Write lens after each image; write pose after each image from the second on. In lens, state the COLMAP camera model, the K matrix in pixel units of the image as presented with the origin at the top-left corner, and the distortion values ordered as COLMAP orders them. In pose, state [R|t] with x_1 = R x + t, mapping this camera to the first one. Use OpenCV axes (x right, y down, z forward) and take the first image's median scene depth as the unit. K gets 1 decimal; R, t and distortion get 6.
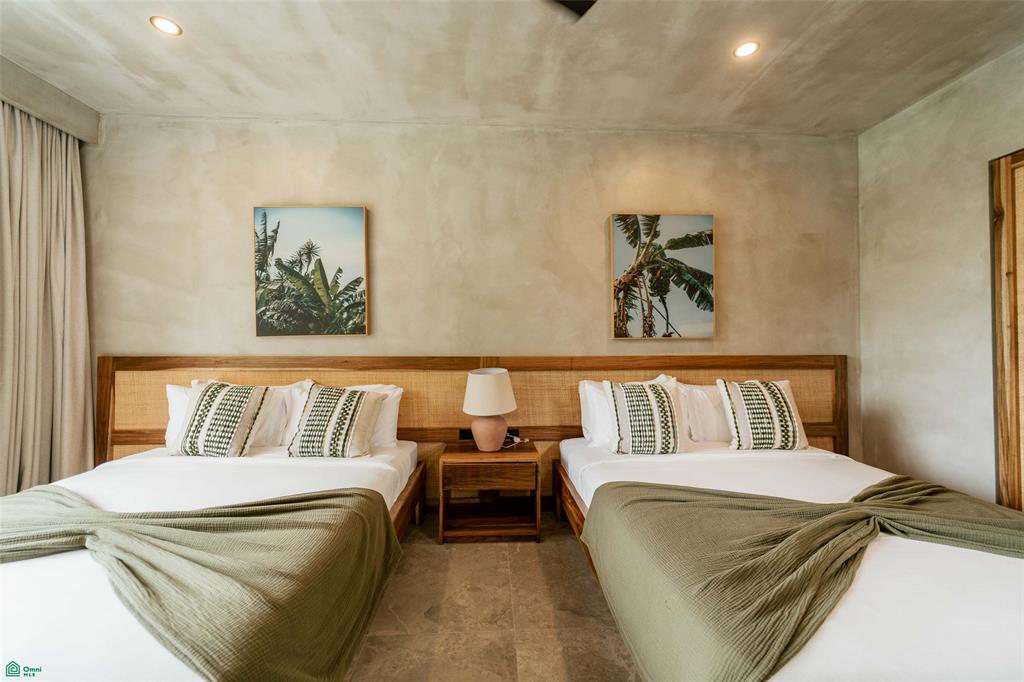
lens RADIAL K [[419.5, 0, 519.3], [0, 419.5, 336.8], [0, 0, 1]] dist [0.009596, -0.005219]
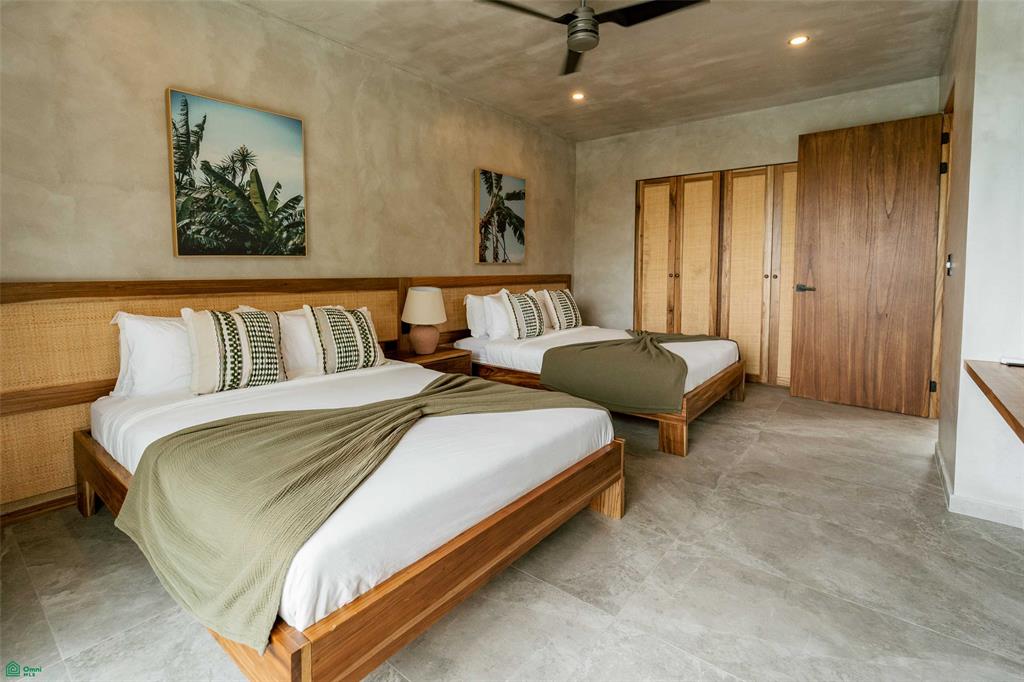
lens RADIAL K [[490.5, 0, 525.9], [0, 490.5, 292.1], [0, 0, 1]] dist [-0.004073, -0.000955]
pose [[0.628175, -0.034144, 0.777322, -0.930091], [-0.022650, 0.997811, 0.062133, -0.004038], [-0.777742, -0.056637, 0.626026, -0.103482]]
